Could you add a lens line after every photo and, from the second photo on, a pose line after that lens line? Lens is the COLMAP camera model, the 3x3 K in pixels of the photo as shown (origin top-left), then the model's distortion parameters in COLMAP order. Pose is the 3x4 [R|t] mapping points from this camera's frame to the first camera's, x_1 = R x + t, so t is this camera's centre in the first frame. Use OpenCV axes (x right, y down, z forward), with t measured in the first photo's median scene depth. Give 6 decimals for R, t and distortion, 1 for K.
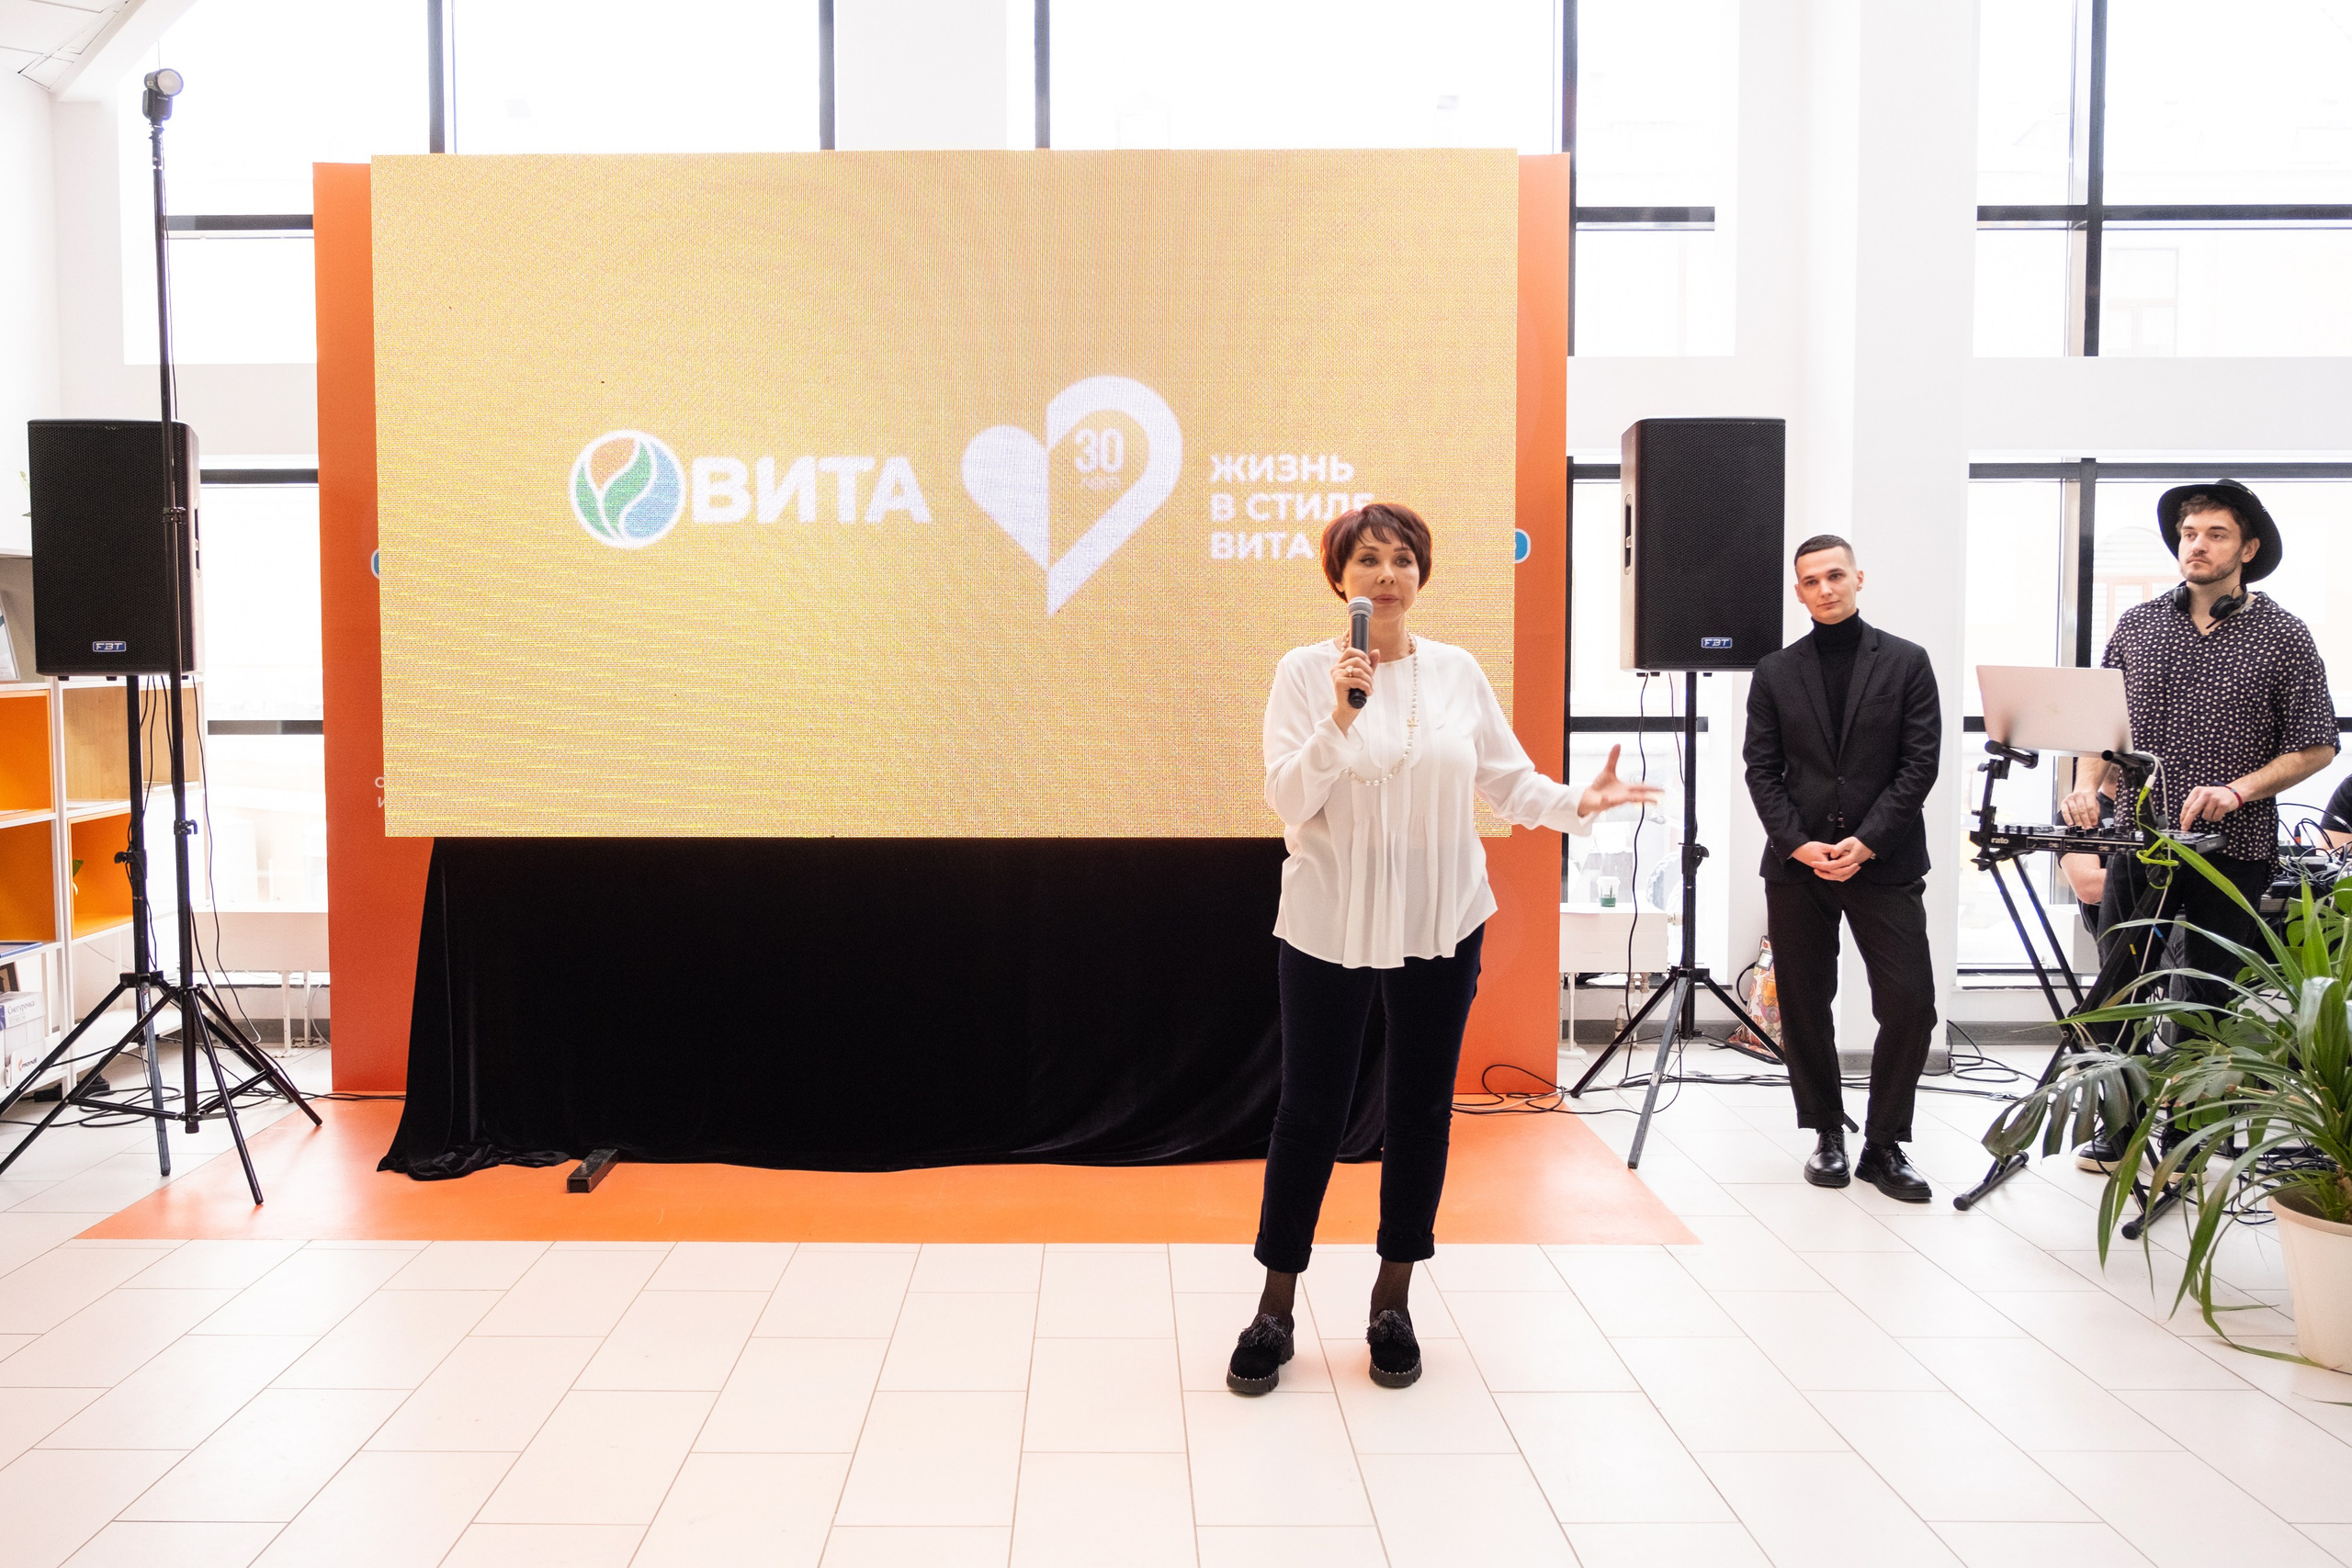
lens RADIAL K [[1906.6, 0, 1080.2], [0, 1906.6, 776.5], [0, 0, 1]] dist [0.001409, 0.018559]
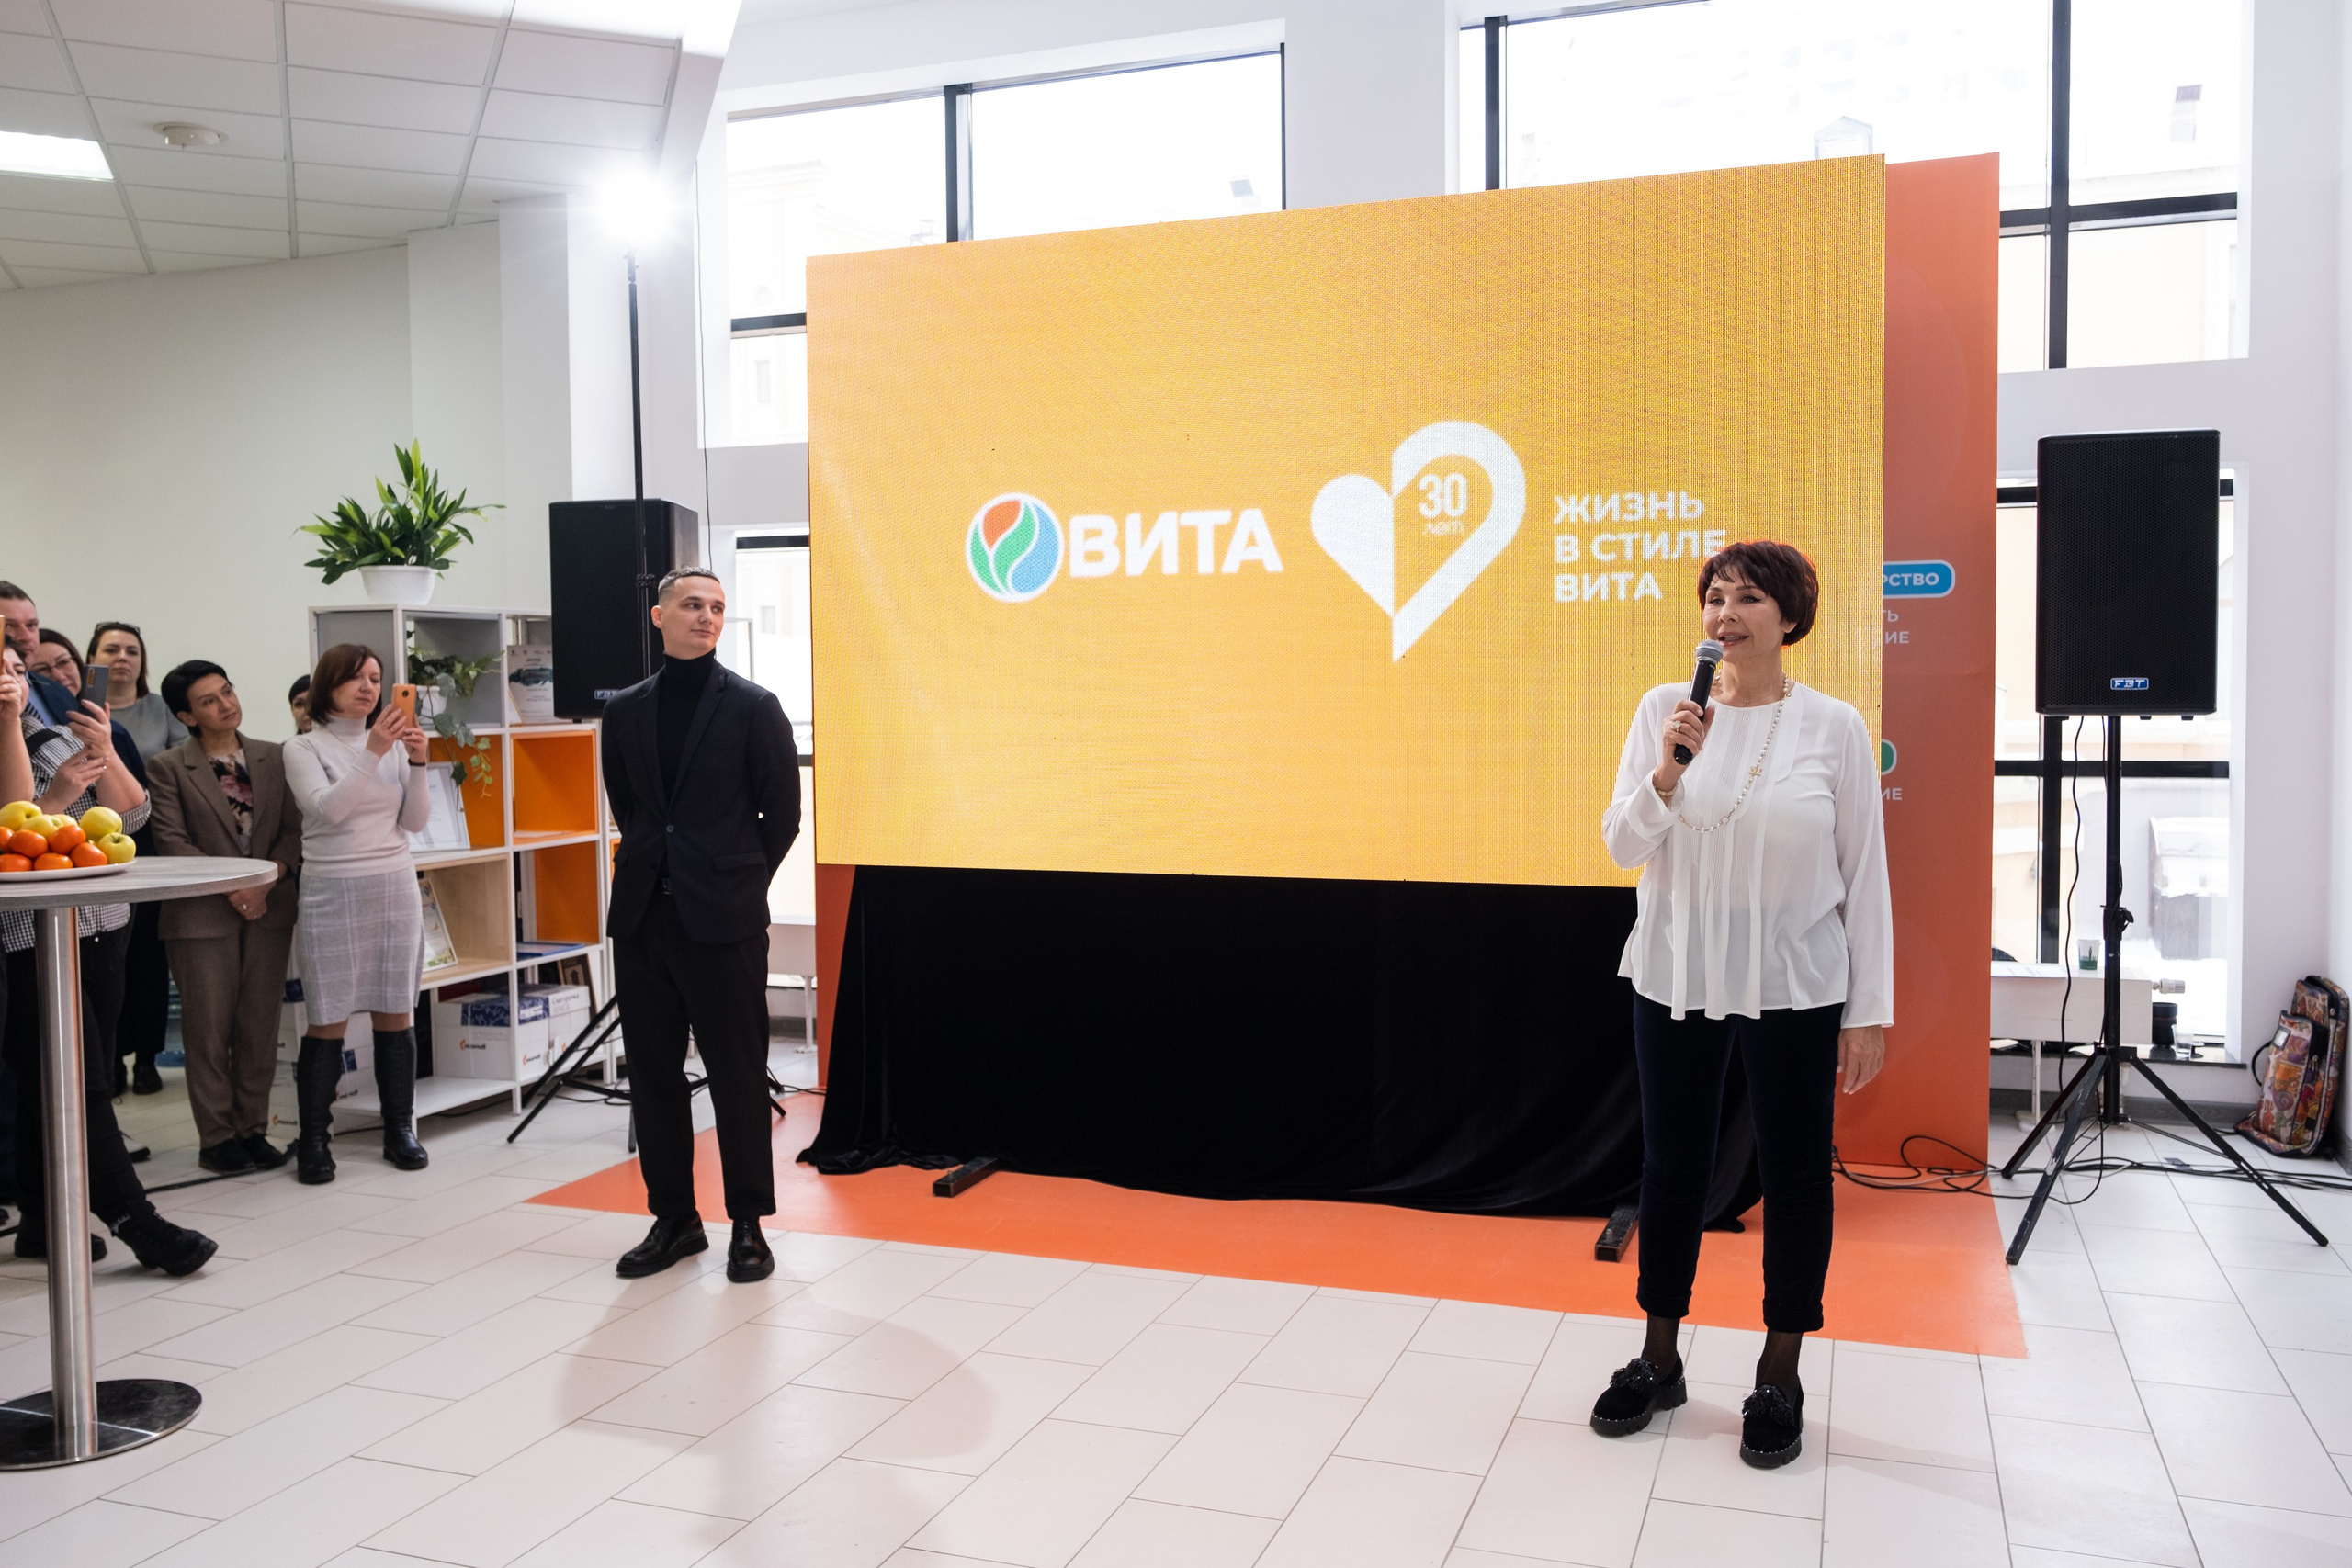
lens RADIAL K [[1839.6, 0, 1226.5], [0, 1839.6, 774.0], [0, 0, 1]] dist [0.016370, 0.005147]
pose [[0.951378, 0.009921, -0.307865, 0.199972], [-0.012846, 0.999890, -0.007475, -0.015933], [0.307757, 0.011066, 0.951401, 0.045917]]
